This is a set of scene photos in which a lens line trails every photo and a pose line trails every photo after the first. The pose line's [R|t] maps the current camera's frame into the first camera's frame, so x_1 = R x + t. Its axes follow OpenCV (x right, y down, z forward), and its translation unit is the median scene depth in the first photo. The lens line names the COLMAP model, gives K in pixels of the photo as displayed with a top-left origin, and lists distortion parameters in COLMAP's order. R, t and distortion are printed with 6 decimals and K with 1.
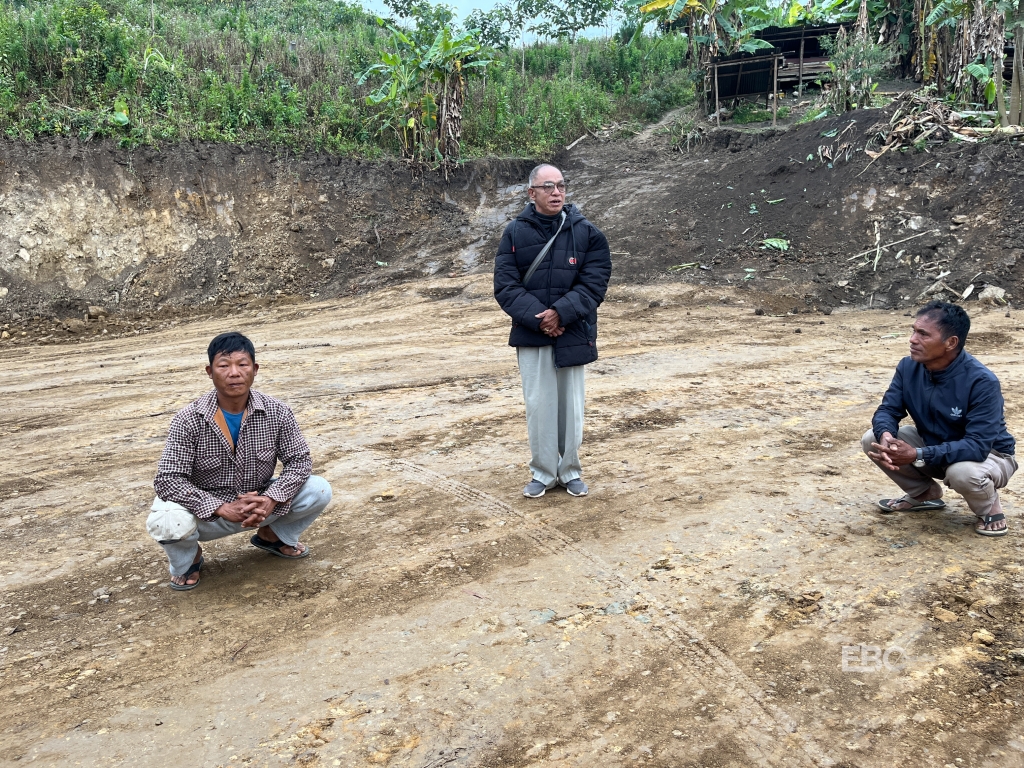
lens RADIAL K [[768.9, 0, 510.0], [0, 768.9, 397.5], [0, 0, 1]] dist [0.071627, -0.099844]
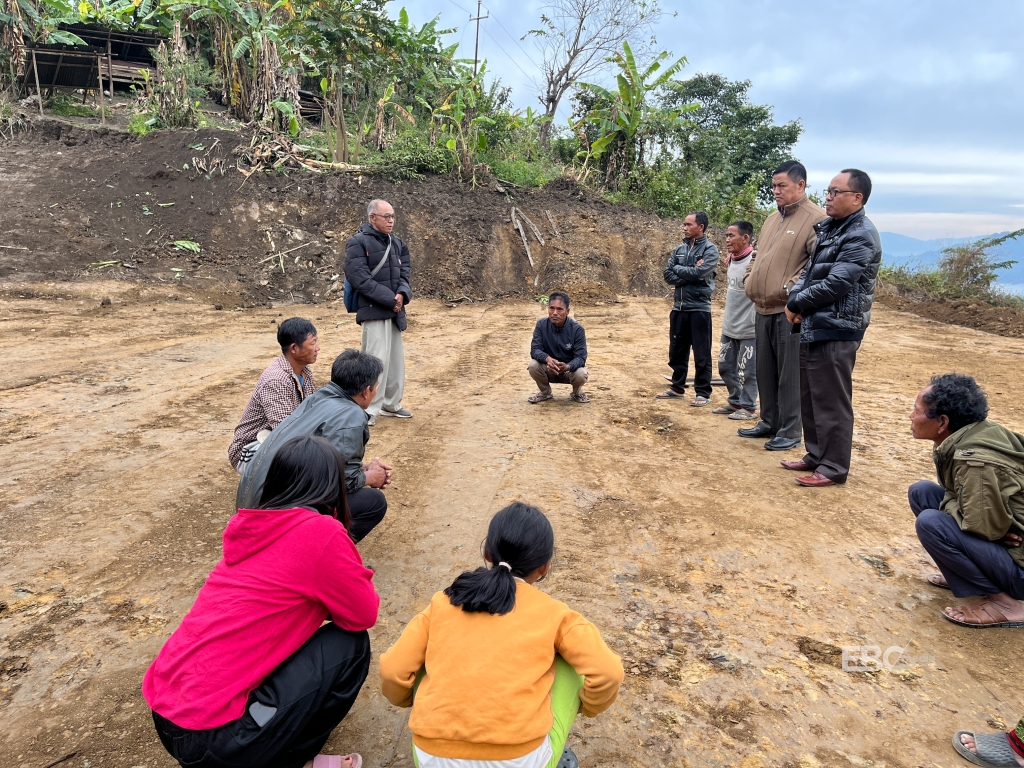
lens RADIAL K [[768.9, 0, 522.5], [0, 768.9, 389.9], [0, 0, 1]] dist [0.071627, -0.099844]
pose [[0.618667, -0.102560, 0.778931, -0.228367], [0.110735, 0.992929, 0.042785, 0.007108], [-0.777811, 0.059785, 0.625649, -0.031415]]
